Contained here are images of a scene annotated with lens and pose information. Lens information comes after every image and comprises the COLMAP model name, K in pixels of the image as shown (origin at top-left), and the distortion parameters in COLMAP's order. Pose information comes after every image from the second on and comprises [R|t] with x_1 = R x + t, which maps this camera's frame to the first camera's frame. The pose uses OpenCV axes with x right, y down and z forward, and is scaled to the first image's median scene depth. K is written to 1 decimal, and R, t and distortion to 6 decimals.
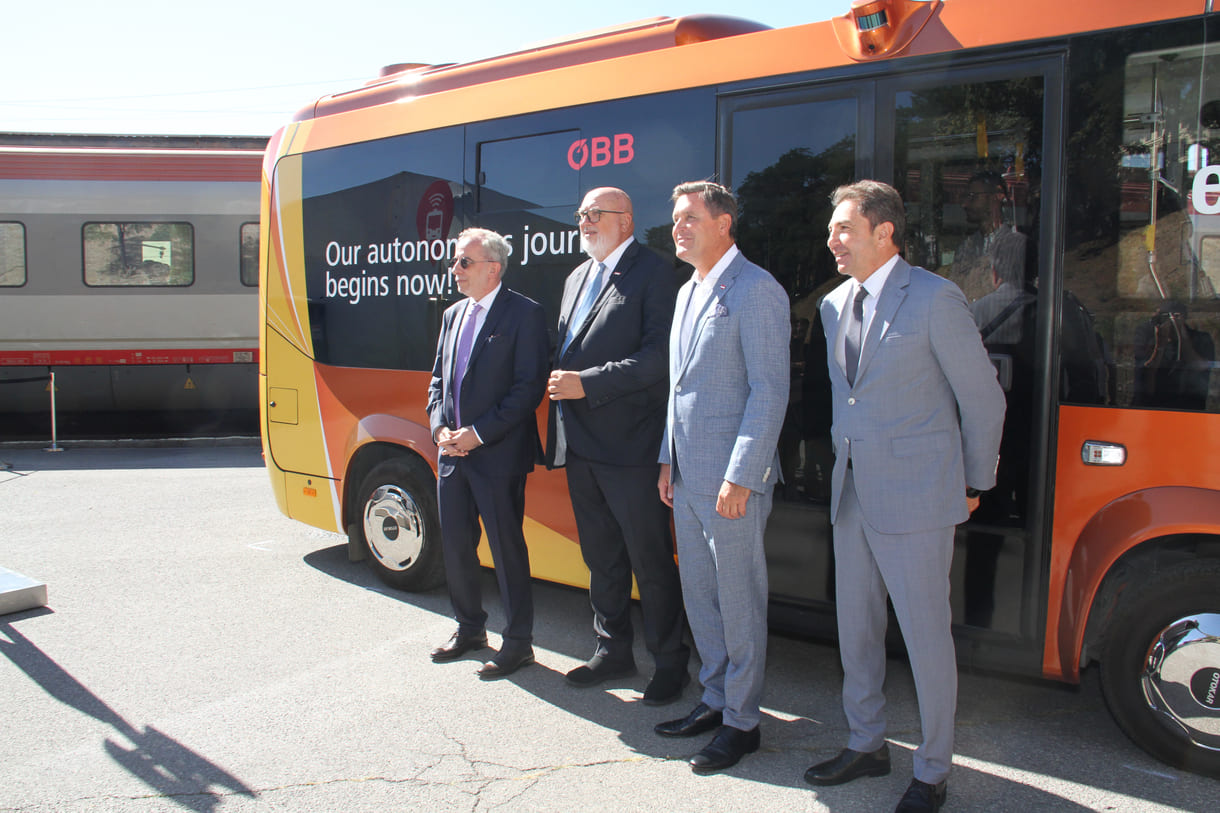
lens RADIAL K [[988.6, 0, 610.0], [0, 988.6, 406.5], [0, 0, 1]] dist [-0.182871, 0.145157]
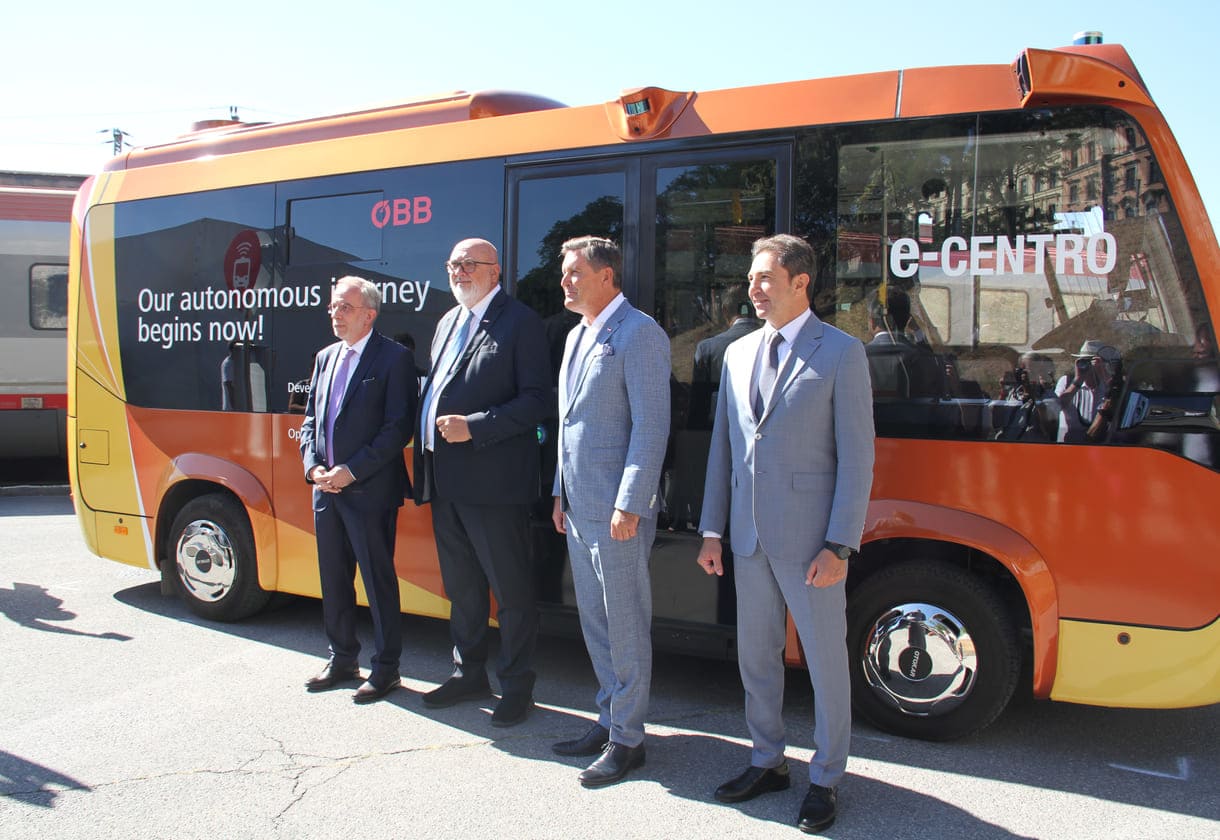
lens RADIAL K [[1022.4, 0, 595.5], [0, 1022.4, 422.4], [0, 0, 1]] dist [-0.185742, 0.149666]
pose [[0.984495, -0.004776, 0.175345, 0.004558], [0.010744, 0.999394, -0.033105, 0.015339], [-0.175081, 0.034475, 0.983950, -0.135107]]
